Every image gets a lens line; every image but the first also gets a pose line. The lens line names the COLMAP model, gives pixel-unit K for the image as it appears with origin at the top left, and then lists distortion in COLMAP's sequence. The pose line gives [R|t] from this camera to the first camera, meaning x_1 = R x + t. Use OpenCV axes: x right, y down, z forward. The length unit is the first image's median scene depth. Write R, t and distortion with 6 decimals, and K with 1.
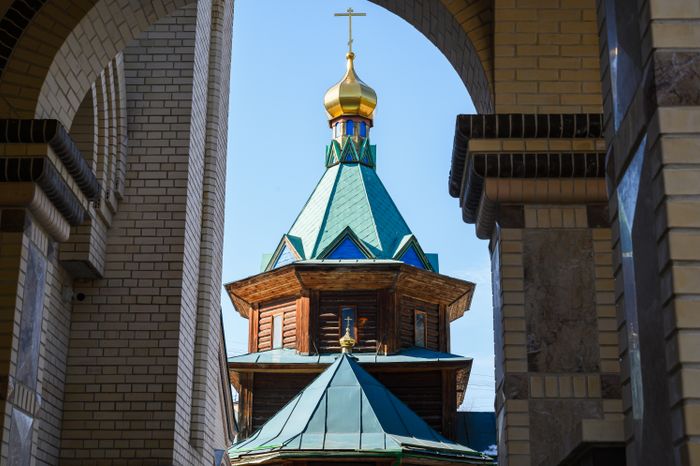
lens RADIAL K [[1134.7, 0, 350.0], [0, 1134.7, 233.0], [0, 0, 1]] dist [0.011505, 0.003370]
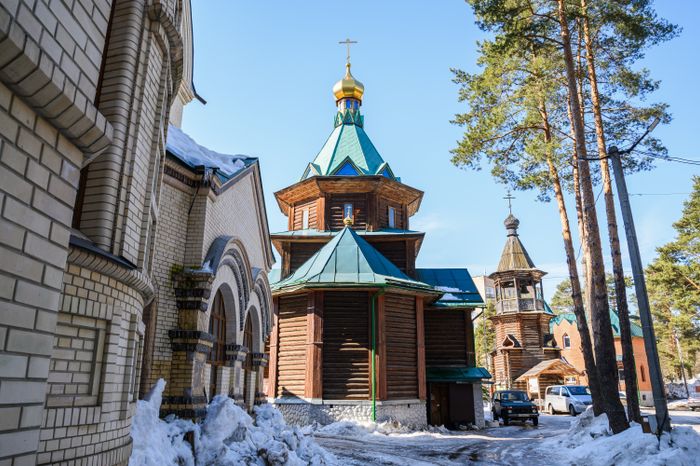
lens RADIAL K [[512.5, 0, 350.0], [0, 512.5, 233.0], [0, 0, 1]] dist [-0.000505, -0.000026]
pose [[0.999856, 0.001276, 0.016921, -0.011600], [-0.001906, 0.999302, 0.037320, 0.079753], [-0.016862, -0.037347, 0.999160, 0.254044]]
